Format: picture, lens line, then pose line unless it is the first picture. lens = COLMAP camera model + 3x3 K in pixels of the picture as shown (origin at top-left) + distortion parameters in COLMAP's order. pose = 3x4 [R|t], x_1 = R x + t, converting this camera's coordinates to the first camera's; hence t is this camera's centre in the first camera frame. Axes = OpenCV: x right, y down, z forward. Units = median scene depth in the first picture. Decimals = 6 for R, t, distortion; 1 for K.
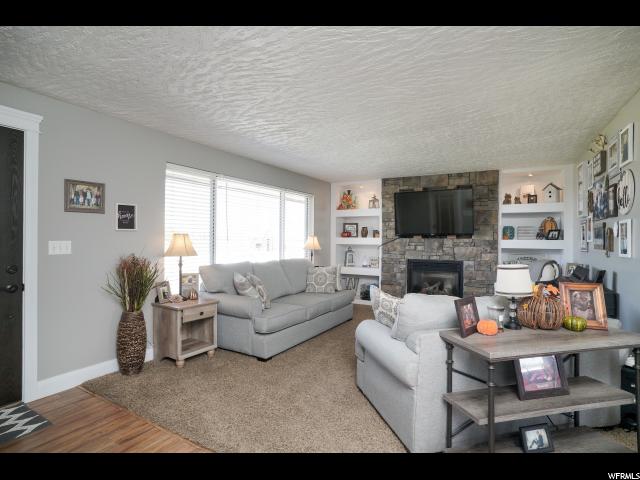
lens RADIAL K [[339.4, 0, 317.4], [0, 339.4, 241.5], [0, 0, 1]] dist [-0.084349, 0.053307]
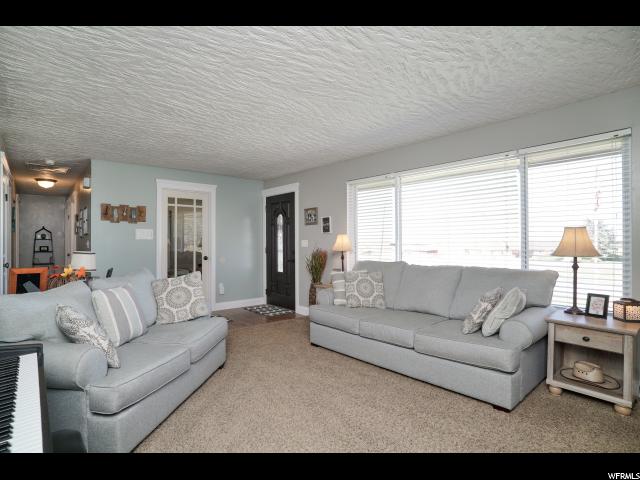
lens RADIAL K [[339.4, 0, 317.4], [0, 339.4, 241.5], [0, 0, 1]] dist [-0.084349, 0.053307]
pose [[-0.274639, 0.004812, -0.961535, 0.998293], [0.011953, 0.999927, 0.001591, 0.003620], [0.961473, -0.011056, -0.274676, 1.372471]]
